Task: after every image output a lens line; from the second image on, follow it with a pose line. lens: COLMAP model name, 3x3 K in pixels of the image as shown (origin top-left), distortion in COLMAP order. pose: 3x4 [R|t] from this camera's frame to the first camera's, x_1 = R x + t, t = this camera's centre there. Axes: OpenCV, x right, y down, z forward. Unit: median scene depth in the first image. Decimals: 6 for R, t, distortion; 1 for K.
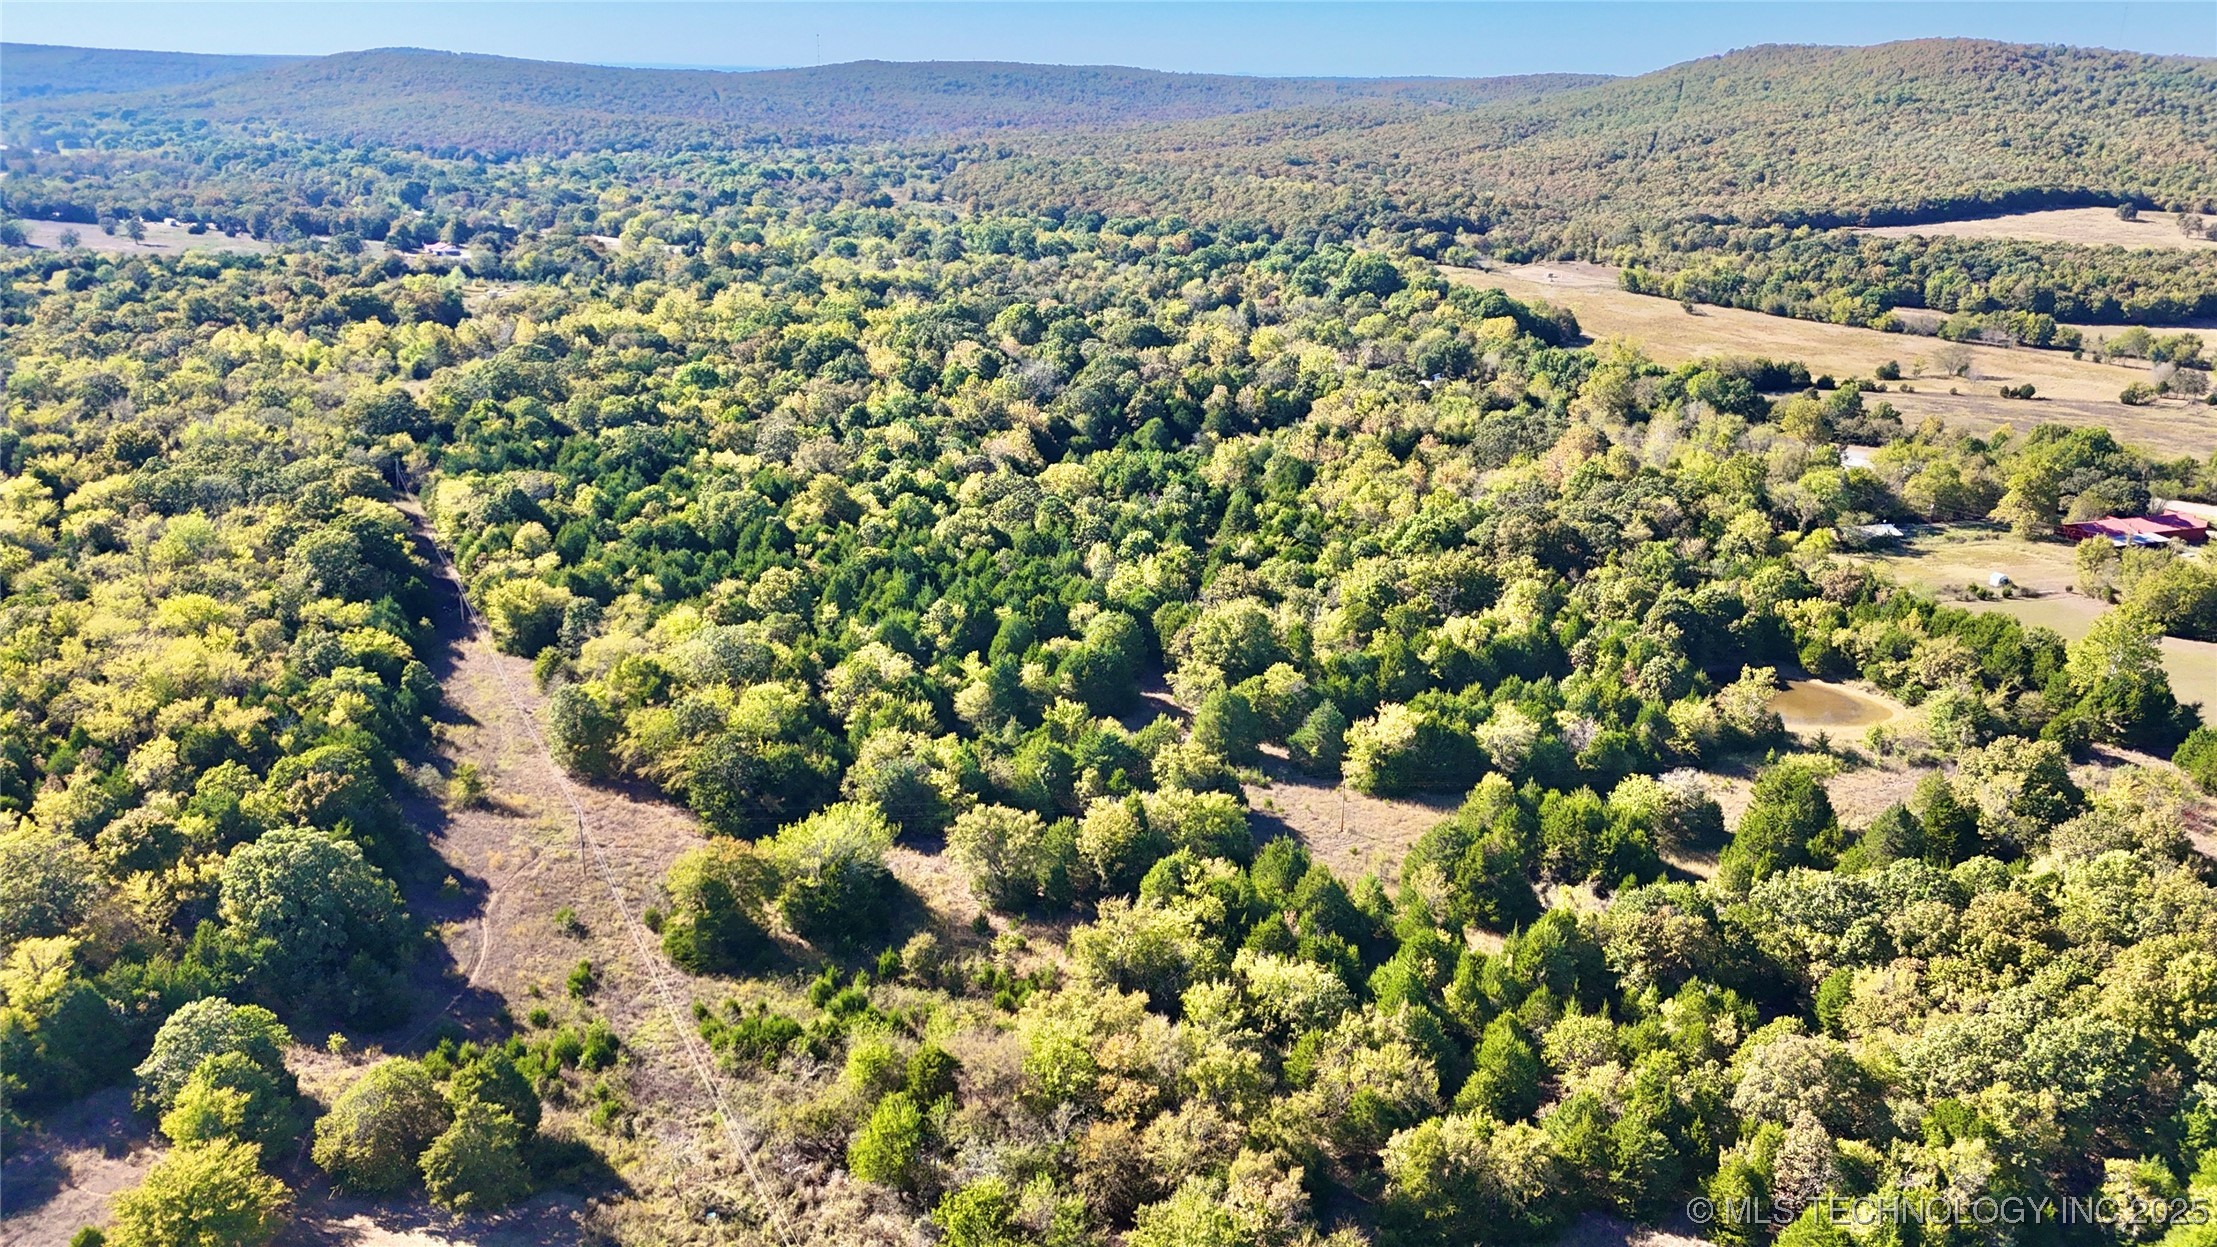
lens RADIAL K [[1599.3, 0, 1110.3], [0, 1599.3, 627.1], [0, 0, 1]] dist [0.064881, -0.071074]
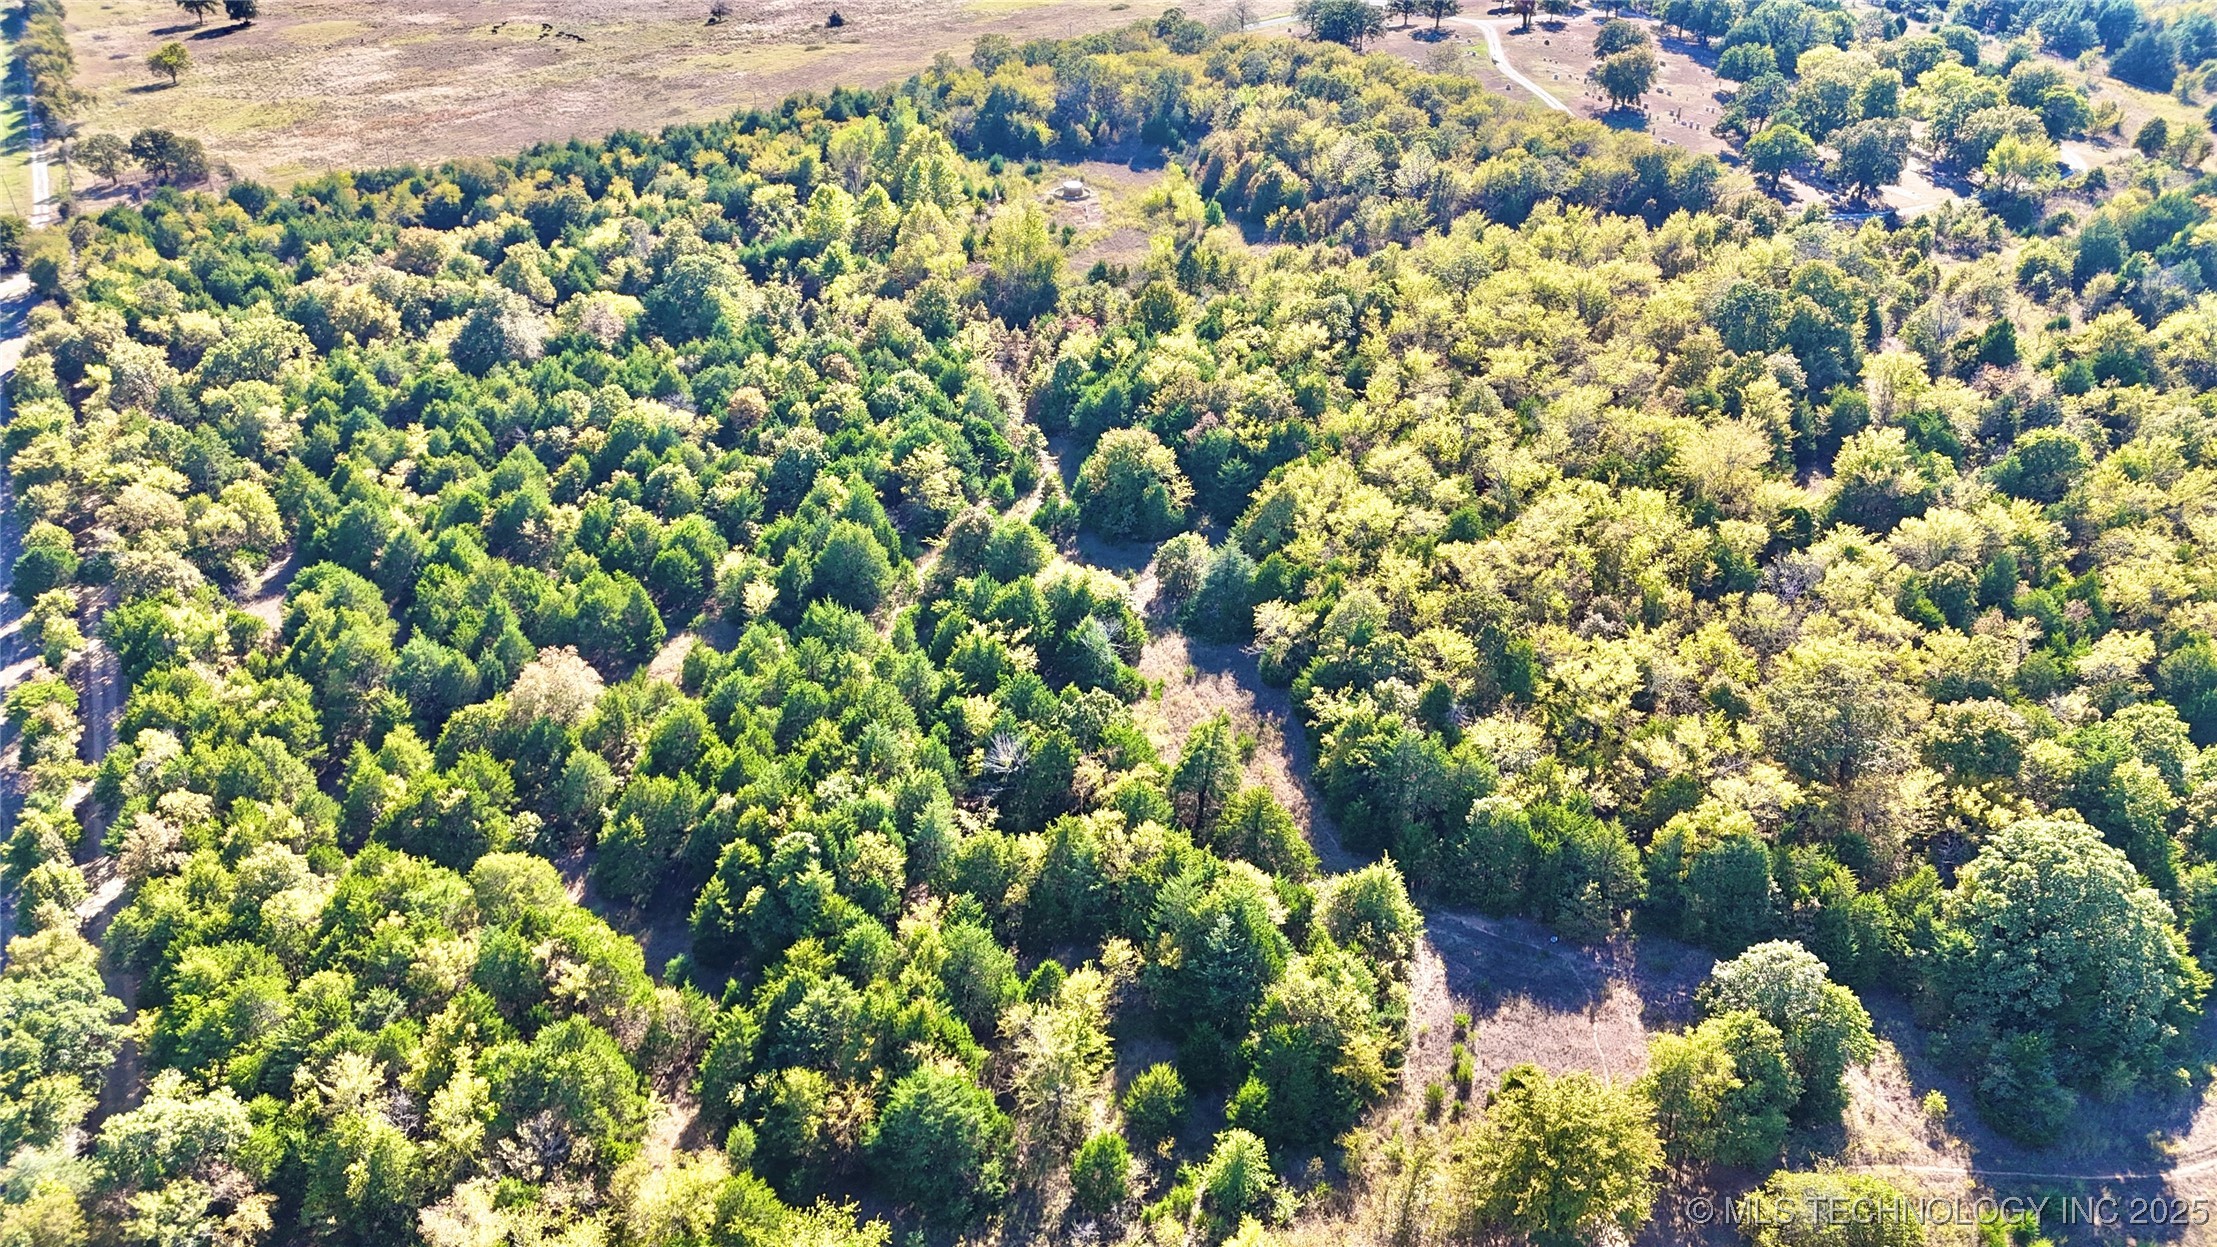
lens RADIAL K [[1599.3, 0, 1117.9], [0, 1599.3, 626.5], [0, 0, 1]] dist [0.064881, -0.071074]
pose [[0.172440, 0.488524, -0.855341, -0.002220], [-0.321476, 0.848713, 0.419928, -0.065365], [0.931084, 0.202560, 0.303401, 0.188403]]
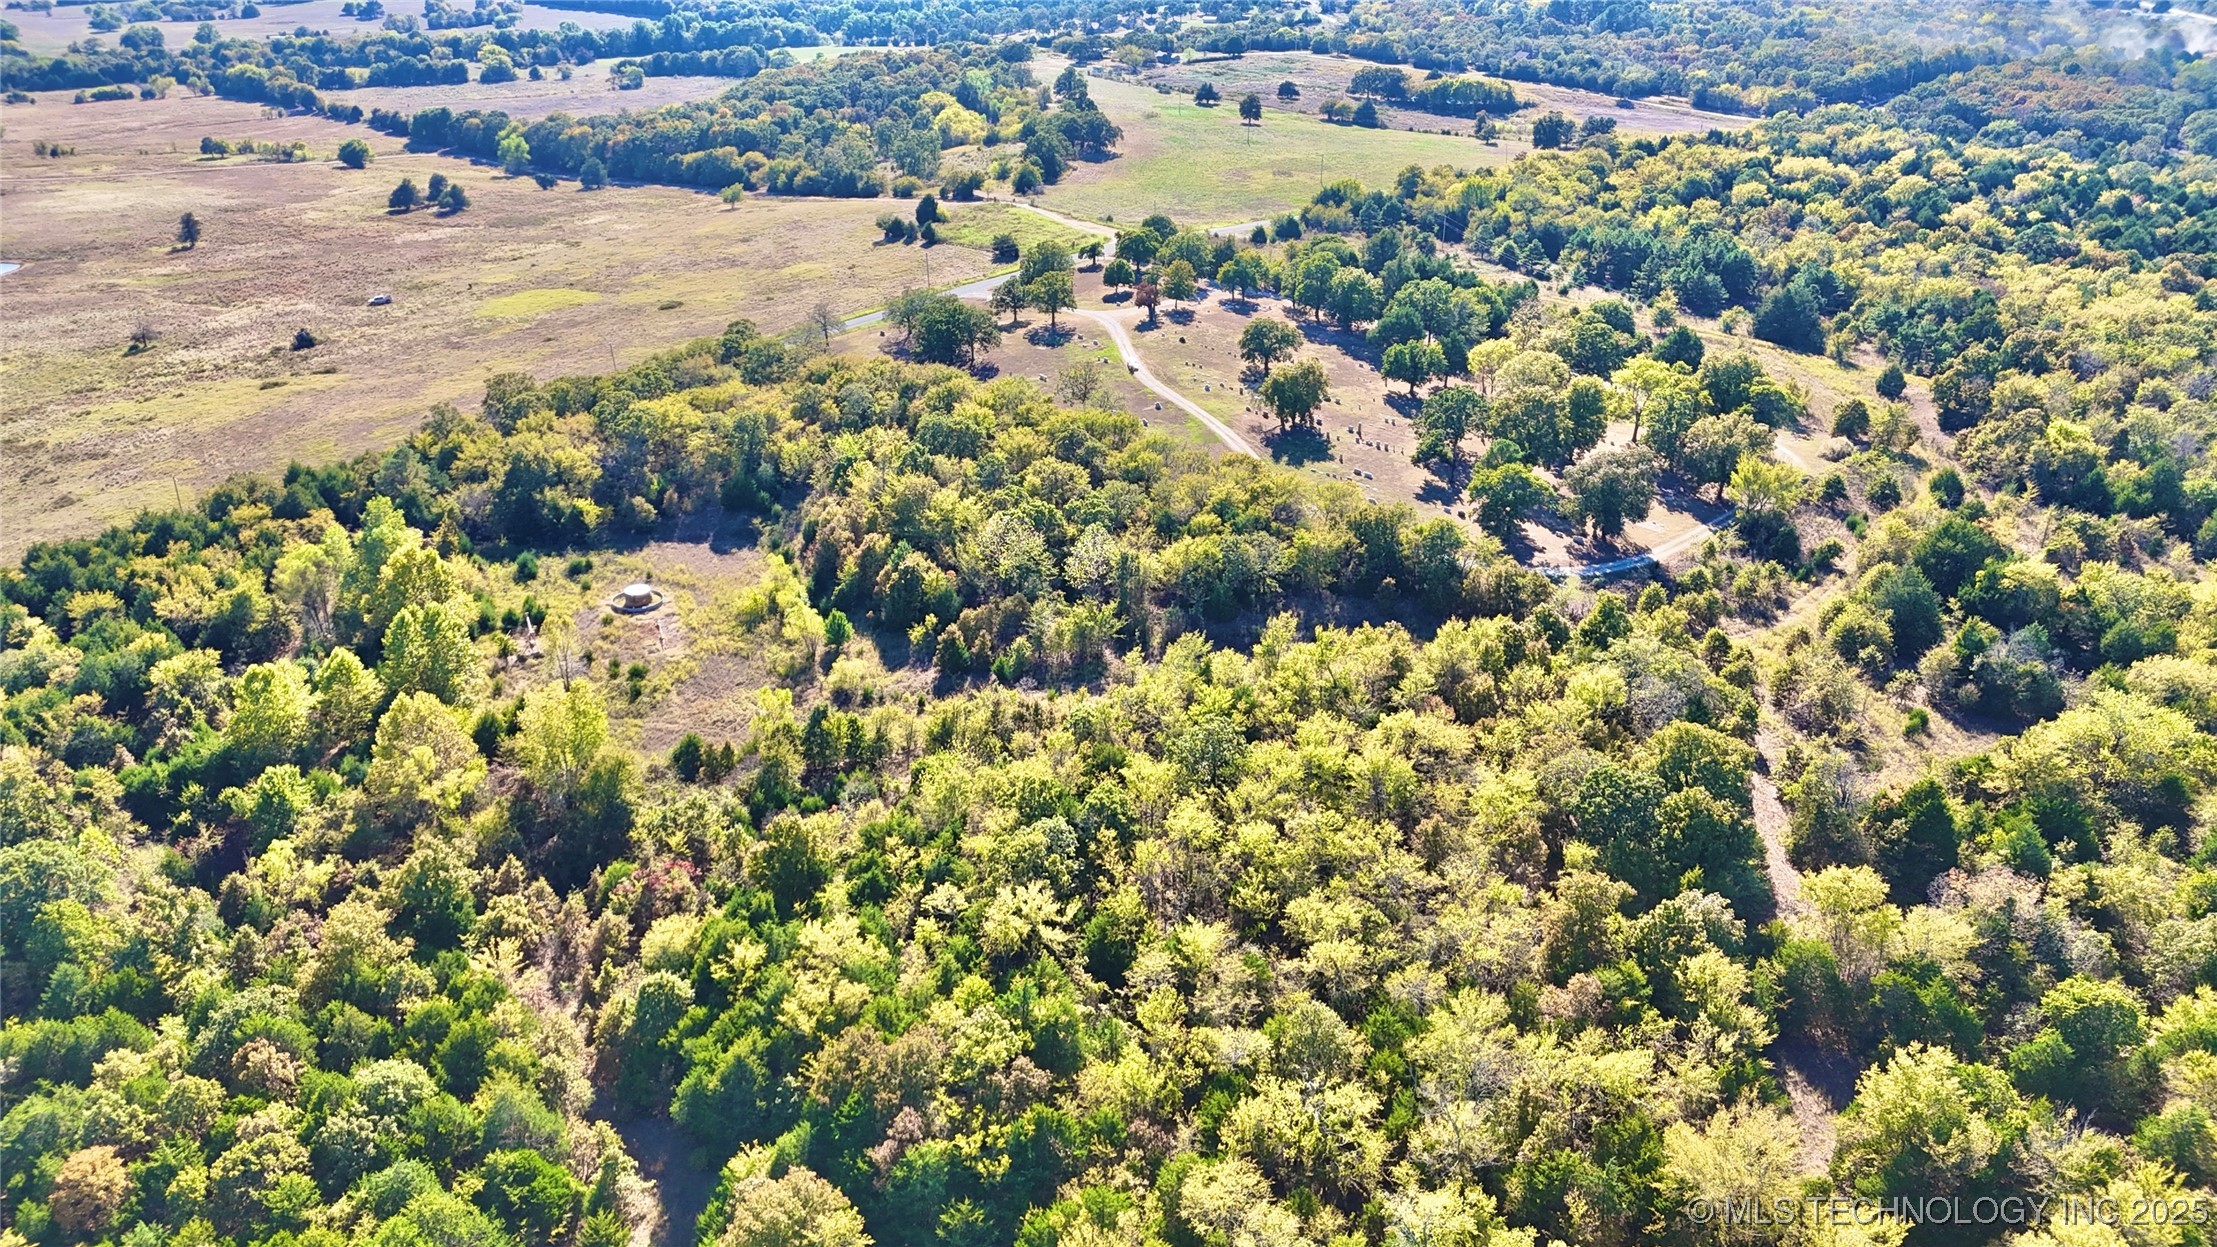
lens RADIAL K [[1599.3, 0, 1141.0], [0, 1599.3, 610.0], [0, 0, 1]] dist [0.064881, -0.071074]
pose [[0.441853, 0.345390, -0.827932, -0.275663], [-0.283771, 0.929334, 0.236249, -0.108299], [0.851023, 0.130556, 0.508641, 0.230288]]
